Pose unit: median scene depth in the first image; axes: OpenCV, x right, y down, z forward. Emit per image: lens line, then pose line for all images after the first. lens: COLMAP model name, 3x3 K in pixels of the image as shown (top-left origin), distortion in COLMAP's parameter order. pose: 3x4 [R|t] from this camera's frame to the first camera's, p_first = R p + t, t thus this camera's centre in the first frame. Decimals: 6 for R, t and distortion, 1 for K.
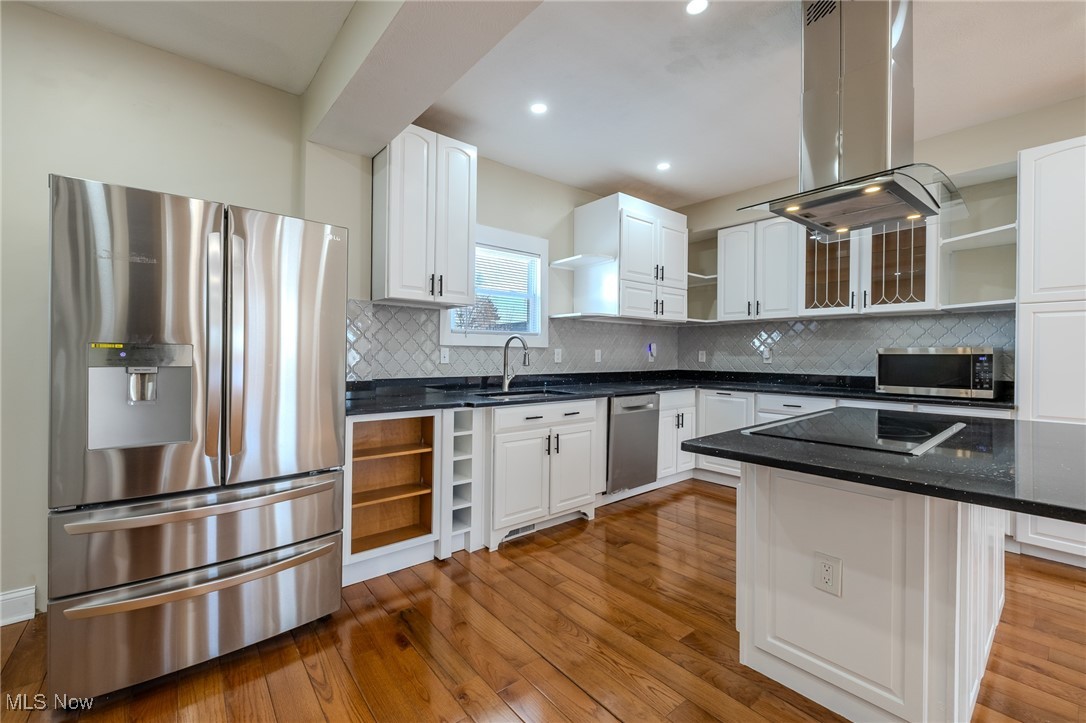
lens RADIAL K [[452.1, 0, 538.3], [0, 452.1, 357.3], [0, 0, 1]] dist [0.000337, 0.001111]
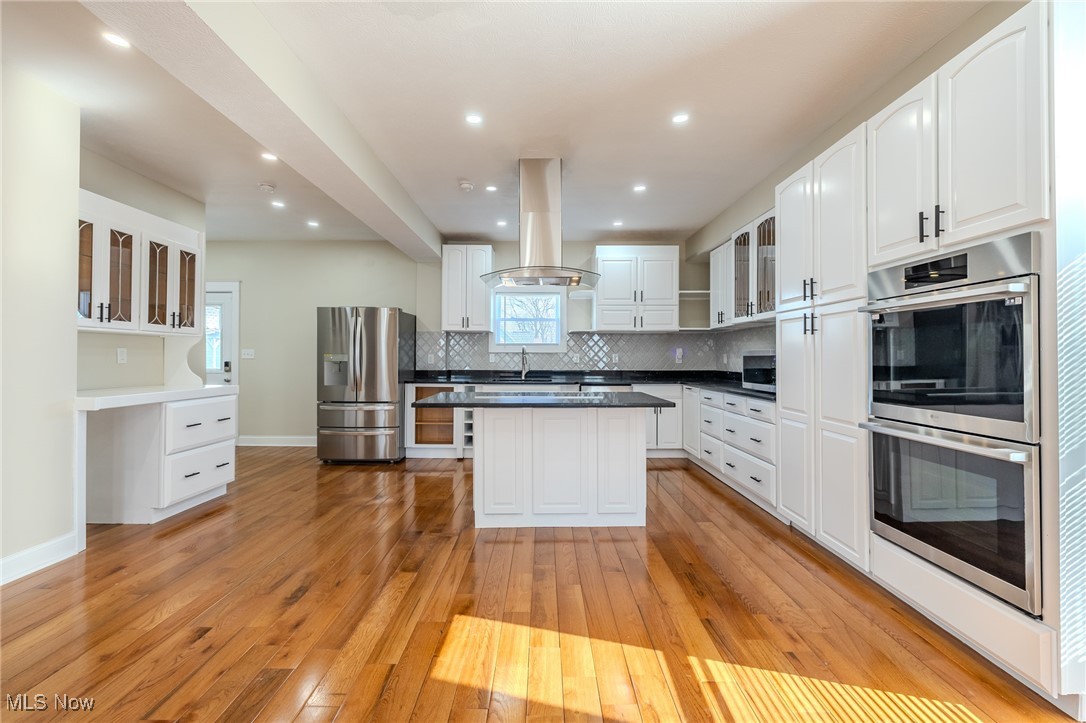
lens RADIAL K [[452.1, 0, 537.9], [0, 452.1, 357.8], [0, 0, 1]] dist [0.000337, 0.001111]
pose [[0.766944, -0.003628, -0.641704, 1.290470], [-0.001711, 0.999969, -0.007699, 0.009587], [0.641712, 0.007003, 0.766913, -0.311307]]
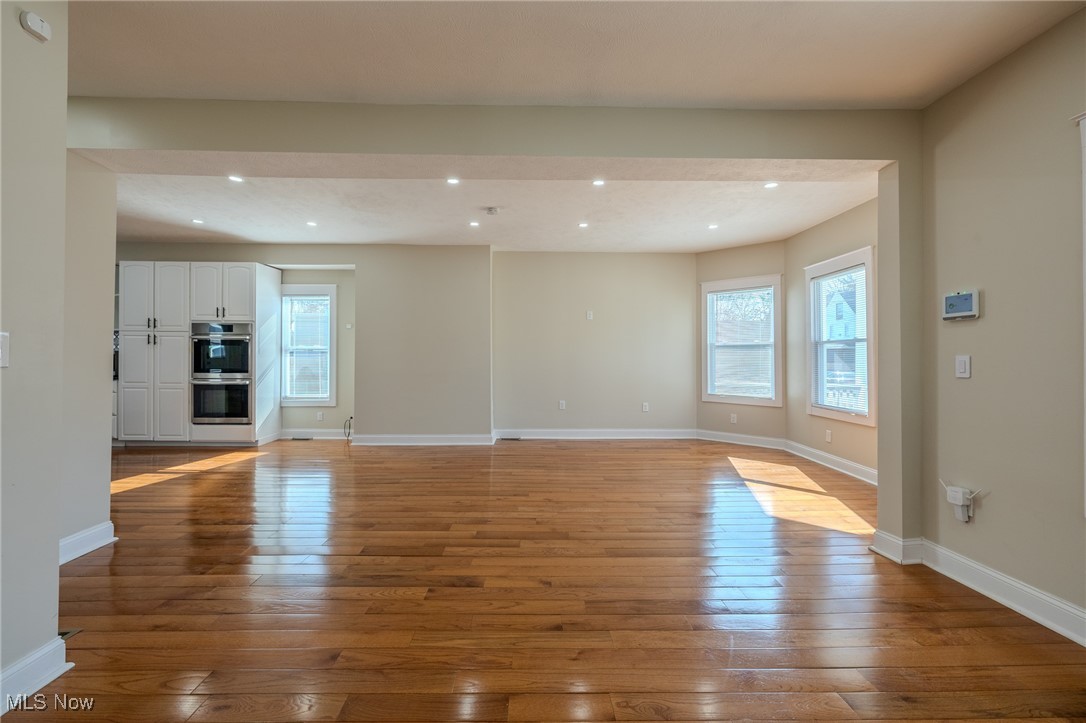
lens RADIAL K [[452.1, 0, 544.2], [0, 452.1, 355.0], [0, 0, 1]] dist [0.000337, 0.001111]
pose [[0.620528, 0.002354, 0.784181, 0.597787], [0.002371, 0.999985, -0.004878, 0.012452], [-0.784181, 0.004886, 0.620513, -1.876739]]
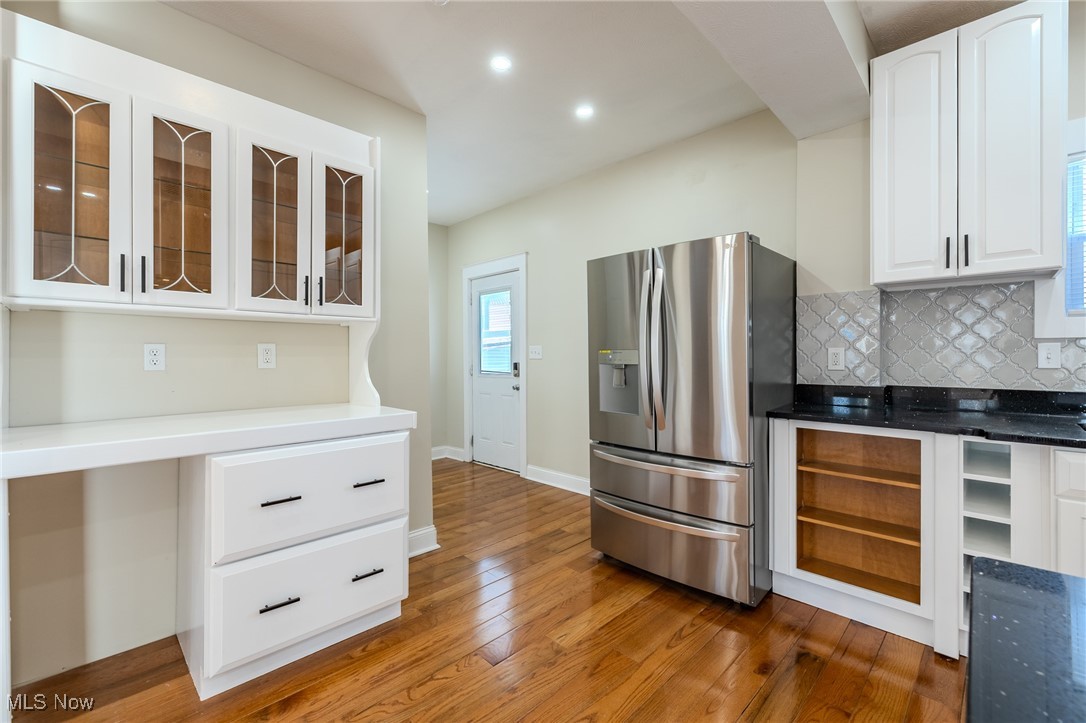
lens RADIAL K [[452.1, 0, 537.3], [0, 452.1, 355.3], [0, 0, 1]] dist [0.000337, 0.001111]
pose [[0.092905, -0.008675, -0.995637, 0.393304], [0.001169, 0.999962, -0.008603, 0.001181], [0.995674, -0.000365, 0.092912, 0.311447]]
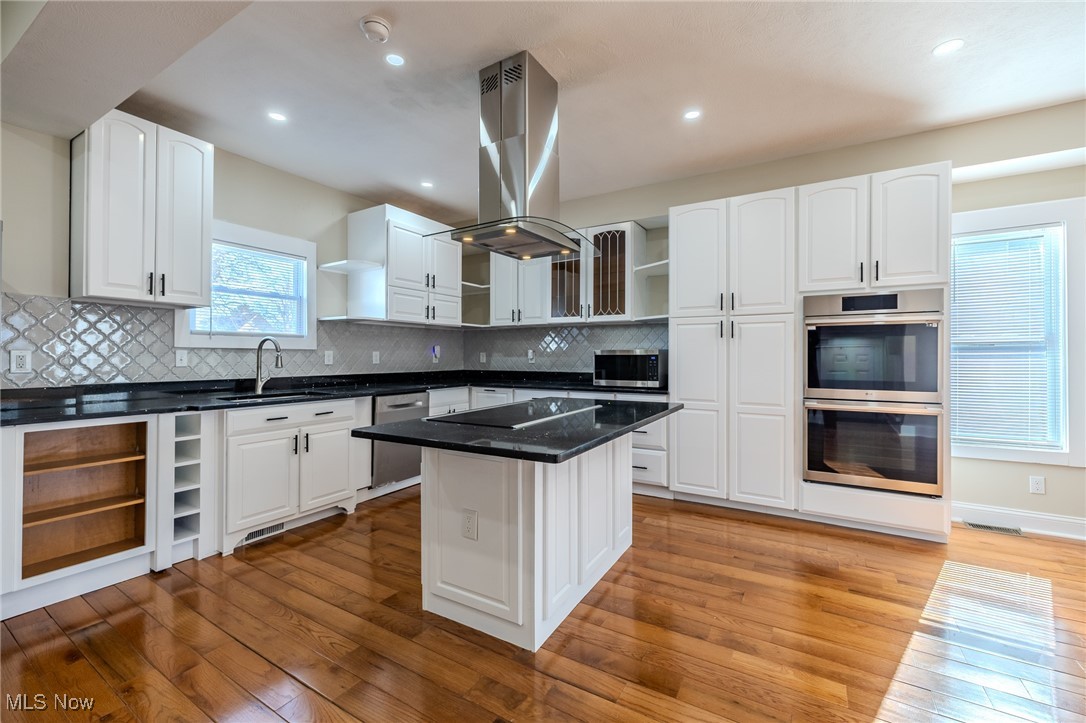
lens RADIAL K [[452.1, 0, 536.8], [0, 452.1, 356.9], [0, 0, 1]] dist [0.000337, 0.001111]
pose [[0.944362, -0.005410, 0.328863, 0.216367], [0.006998, 0.999969, -0.003645, 0.002248], [-0.328833, 0.005743, 0.944371, -0.160250]]
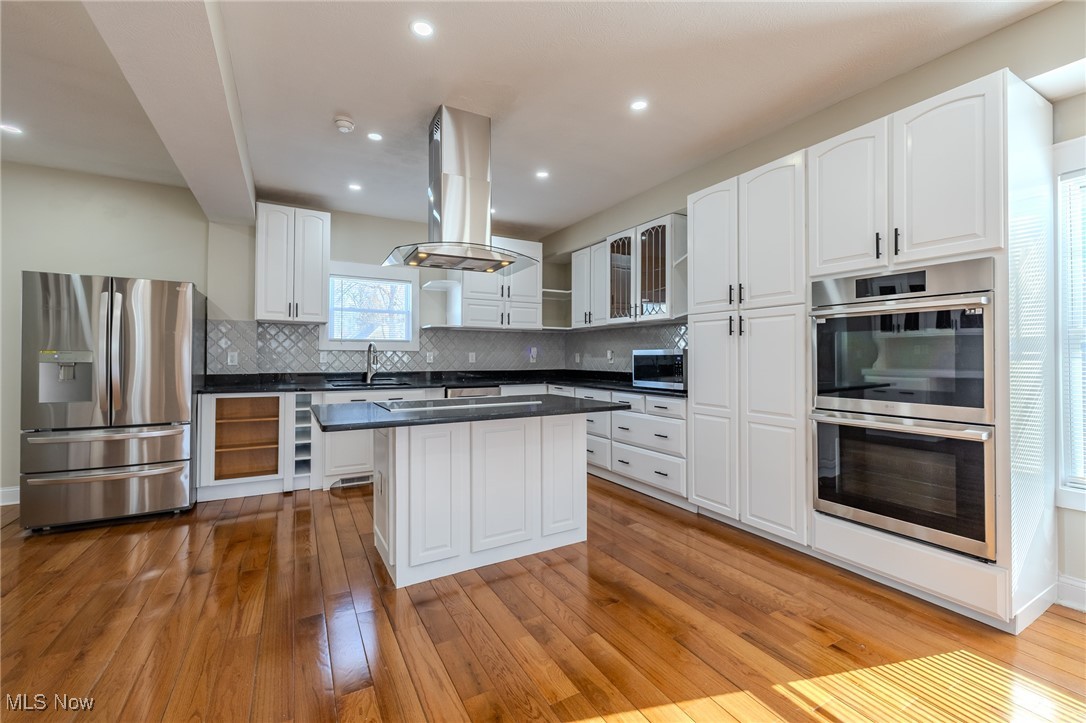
lens RADIAL K [[452.1, 0, 537.9], [0, 452.1, 354.9], [0, 0, 1]] dist [0.000337, 0.001111]
pose [[0.982720, -0.004086, -0.185054, 0.845850], [0.001765, 0.999918, -0.012710, 0.008953], [0.185091, 0.012163, 0.982646, -0.313799]]
